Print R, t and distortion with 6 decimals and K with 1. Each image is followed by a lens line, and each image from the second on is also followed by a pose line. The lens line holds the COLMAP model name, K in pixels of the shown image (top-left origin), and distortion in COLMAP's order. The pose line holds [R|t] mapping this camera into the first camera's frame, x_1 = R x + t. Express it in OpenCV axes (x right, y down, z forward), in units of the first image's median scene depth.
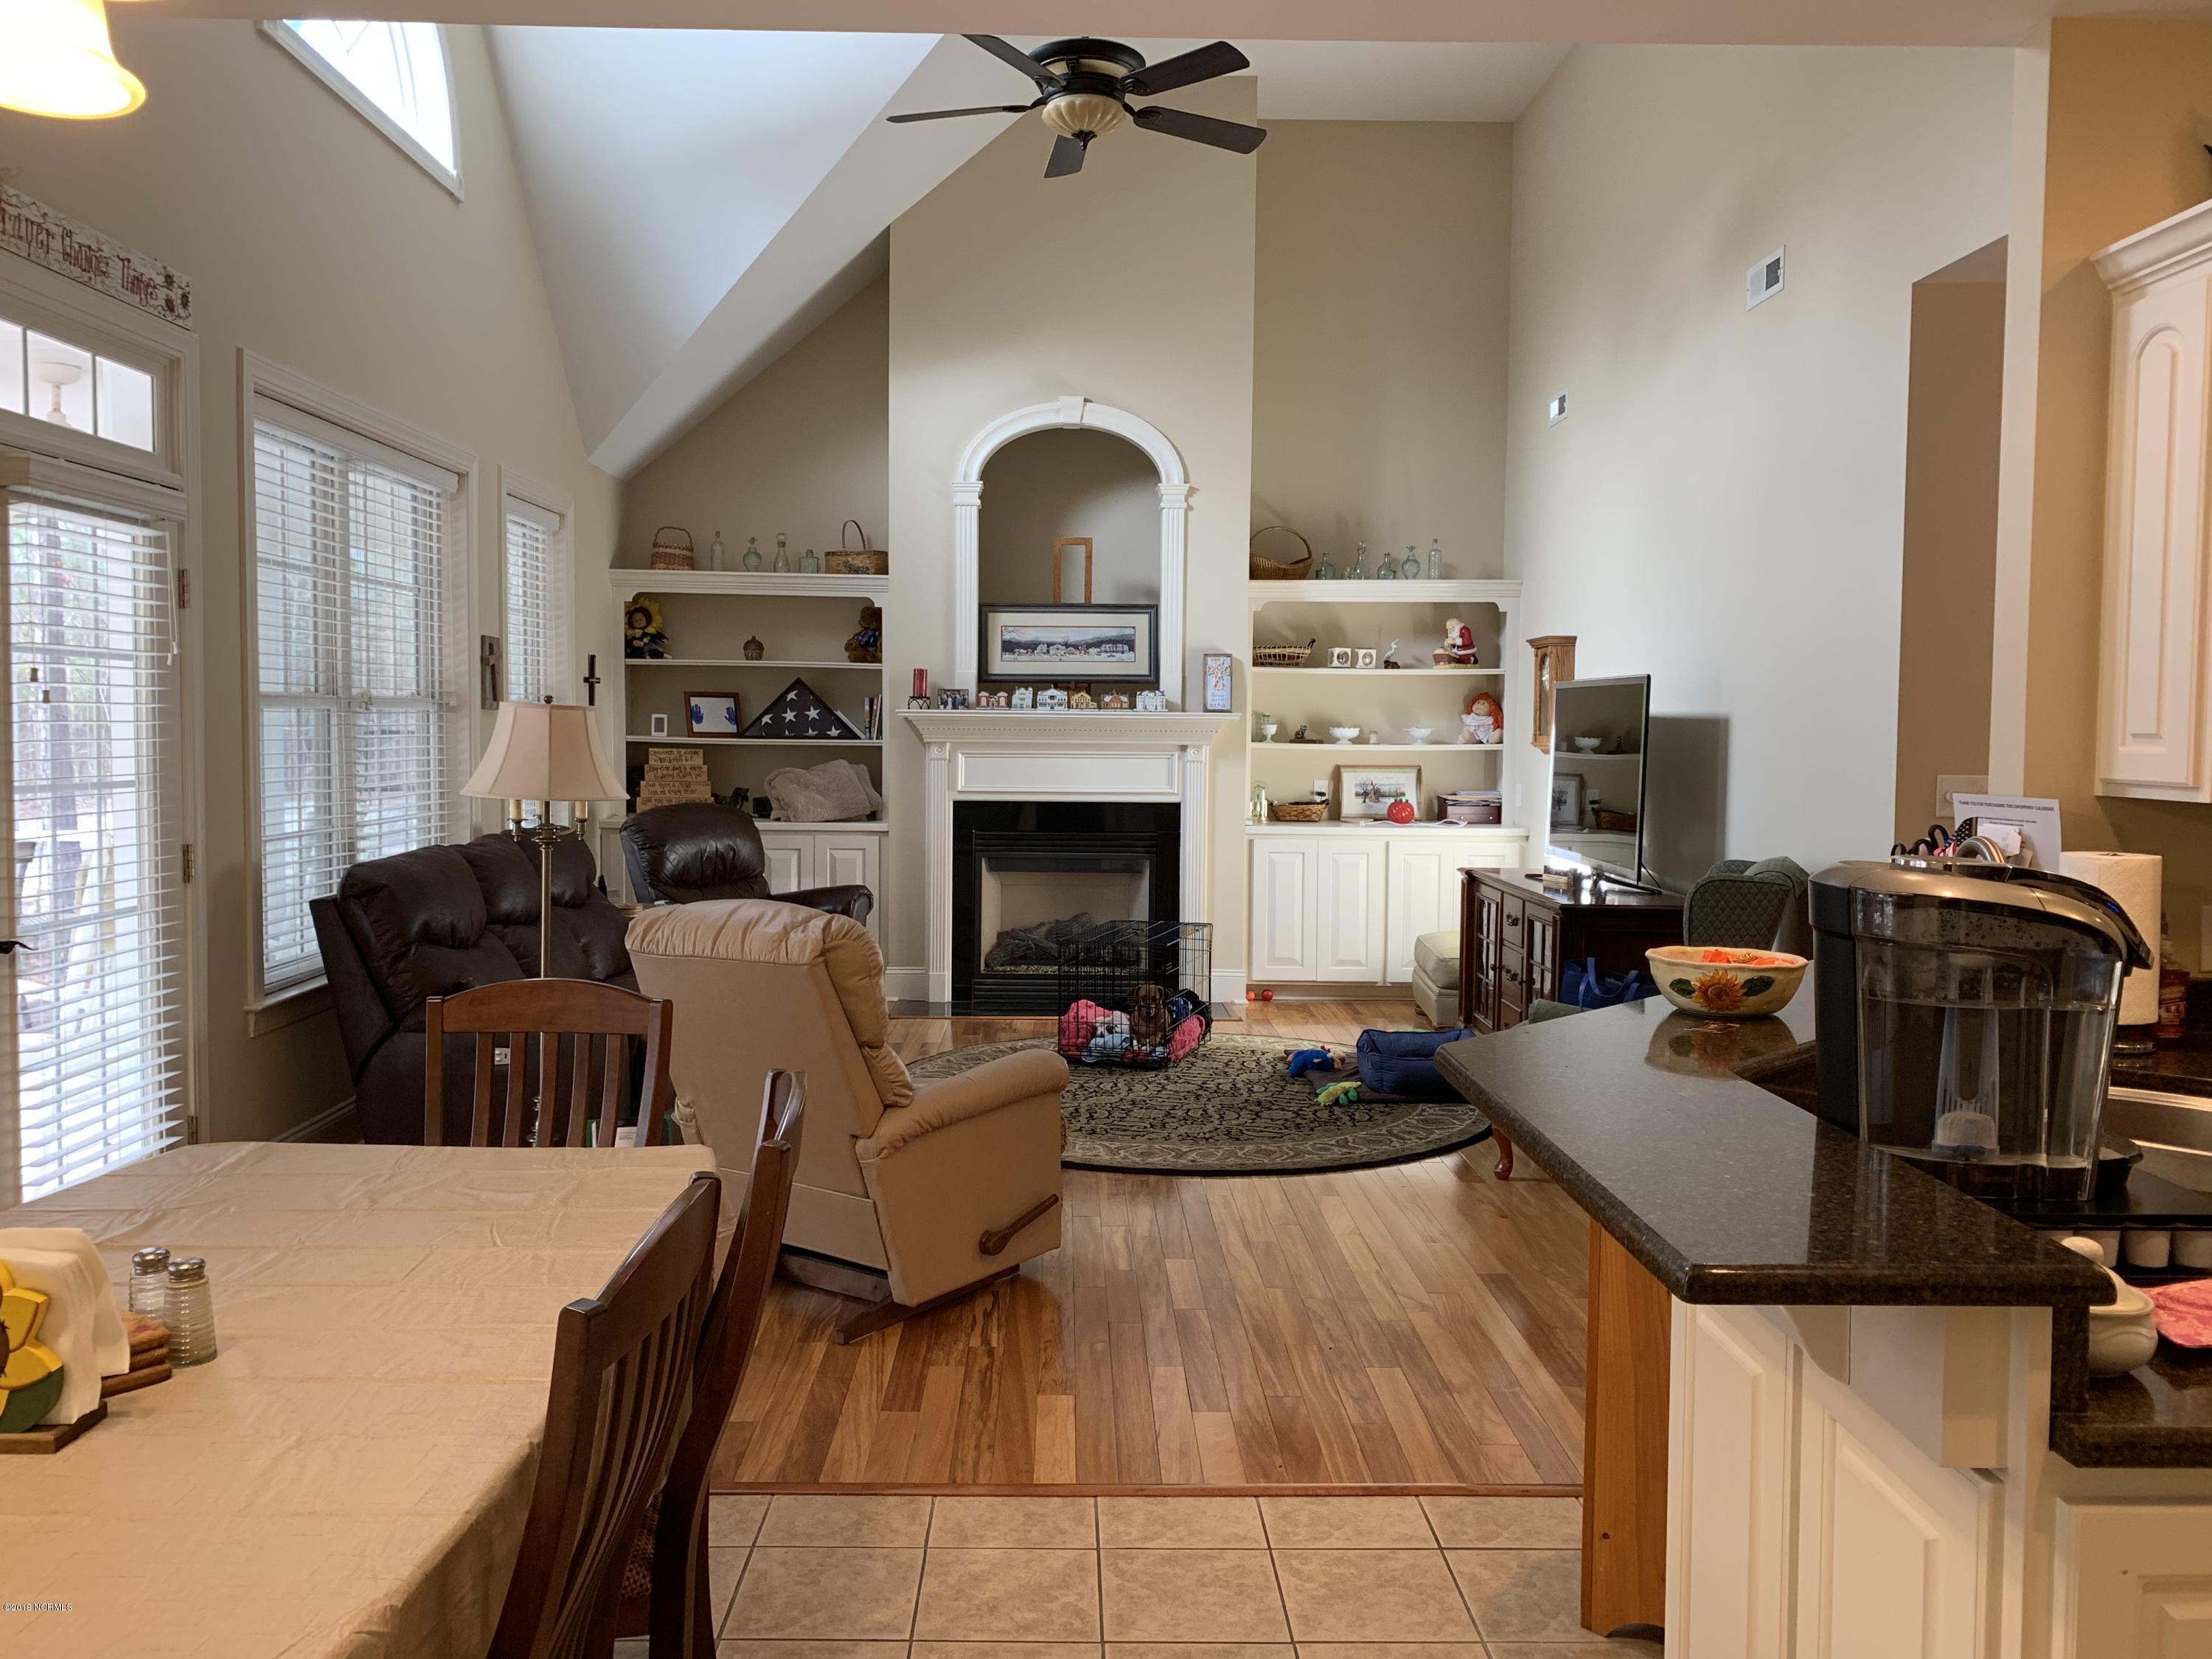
lens RADIAL K [[1775.3, 0, 1091.3], [0, 1775.3, 820.1], [0, 0, 1]] dist [0.004785, 0.000179]
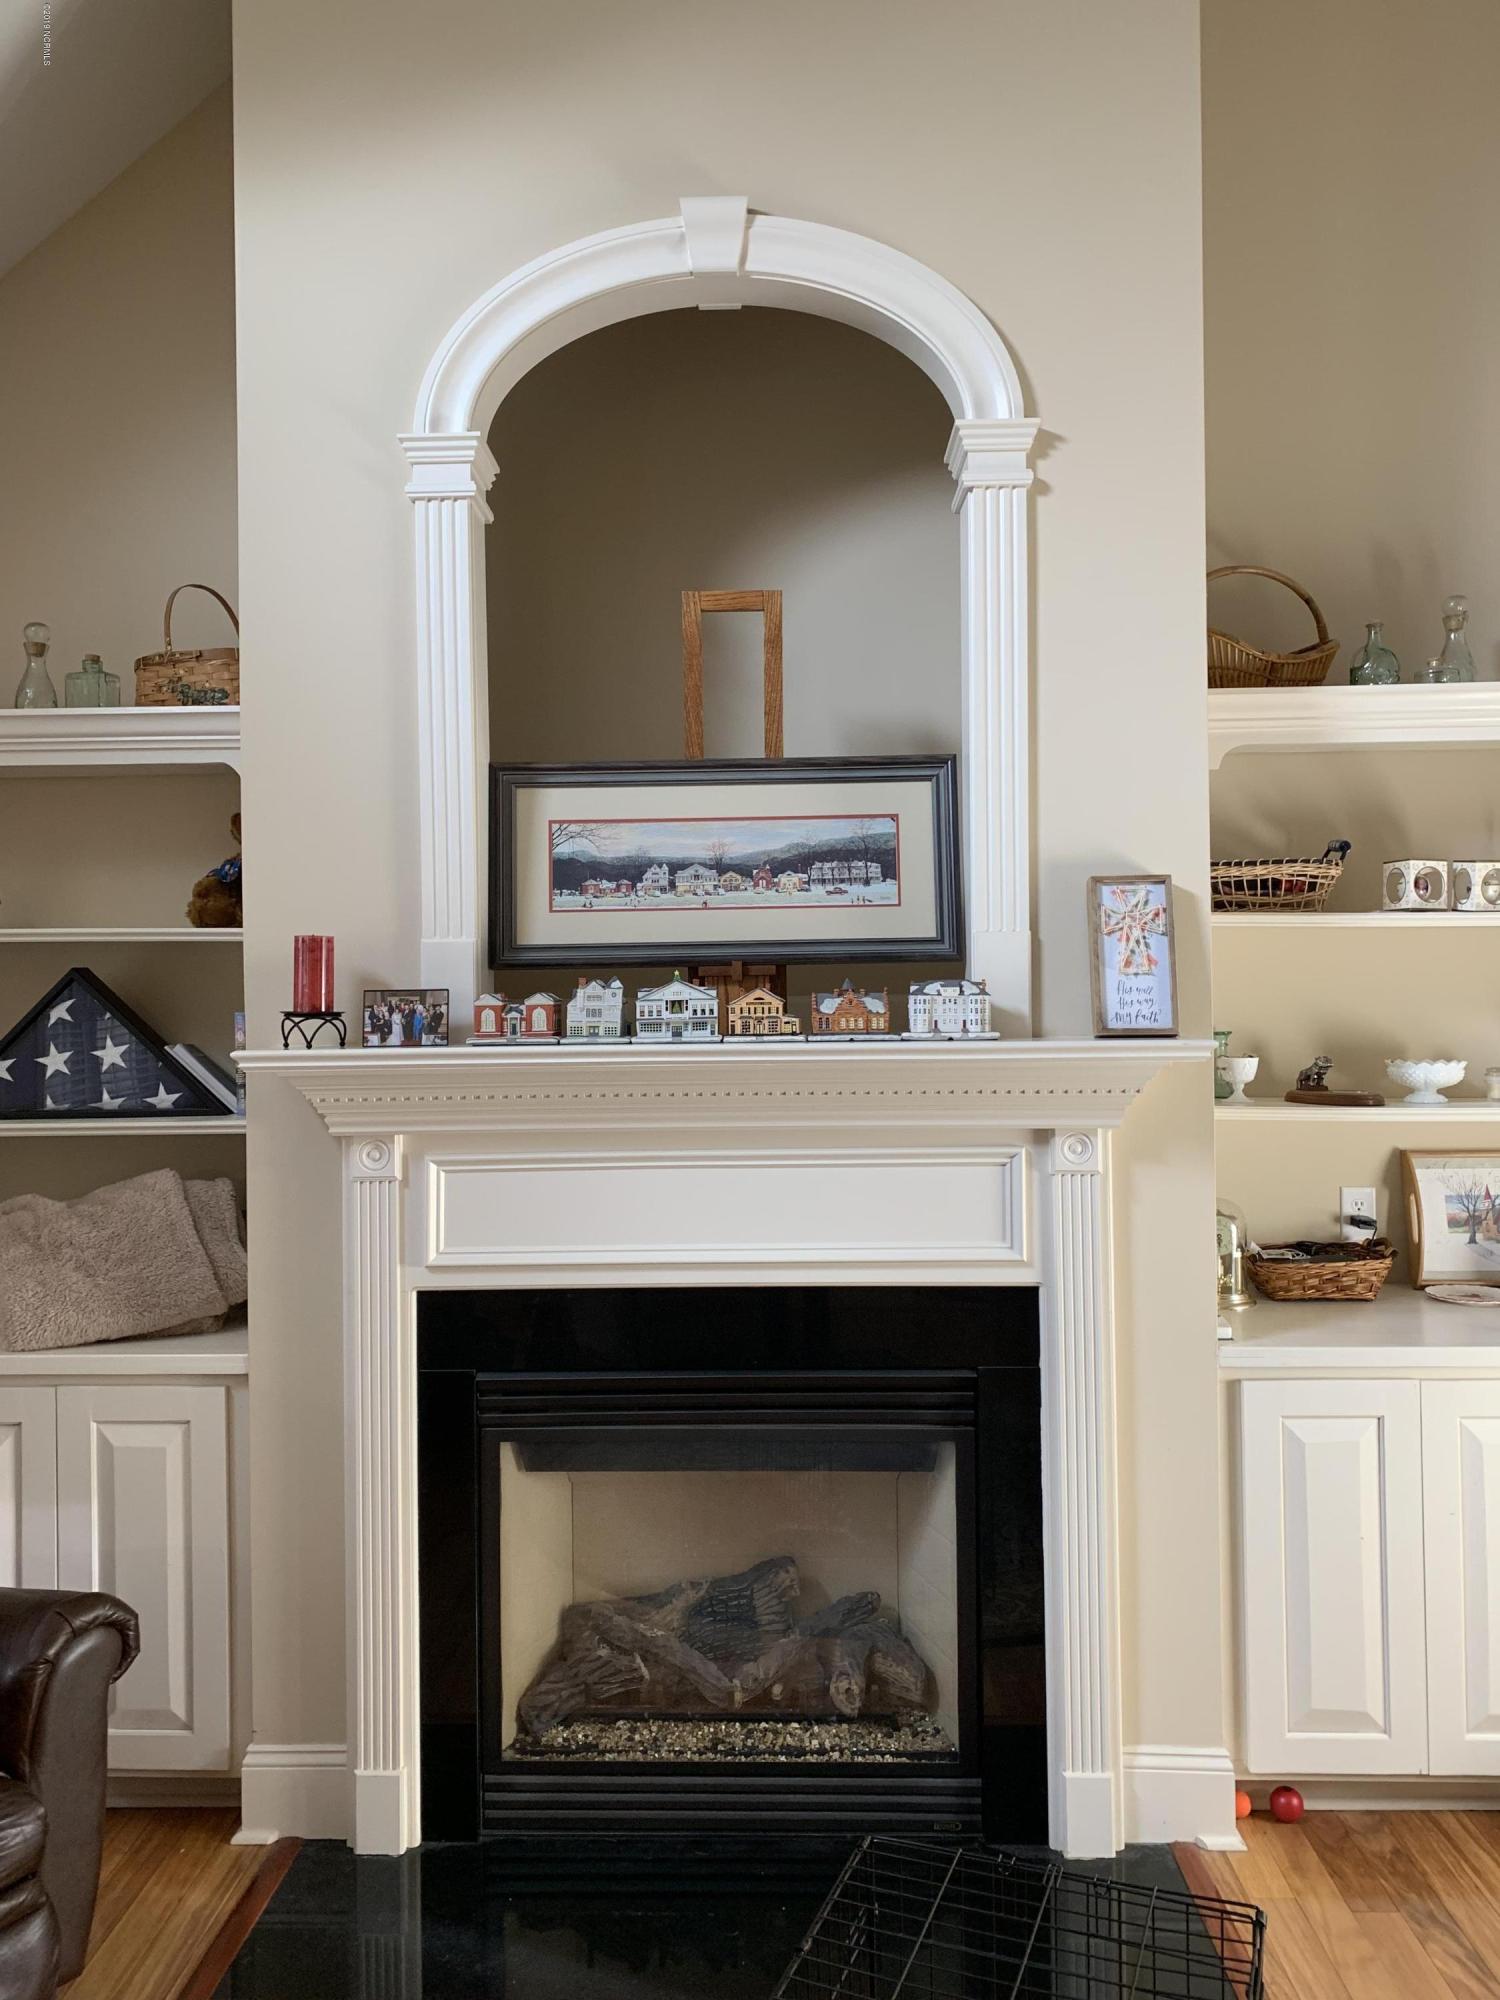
lens RADIAL K [[1605.2, 0, 755.6], [0, 1605.2, 989.0], [0, 0, 1]] dist [0.004785, 0.000179]
pose [[0.998644, -0.022783, -0.046819, 0.009297], [0.019838, 0.997851, -0.062447, -0.050619], [0.048141, 0.061434, 0.996950, 0.657976]]
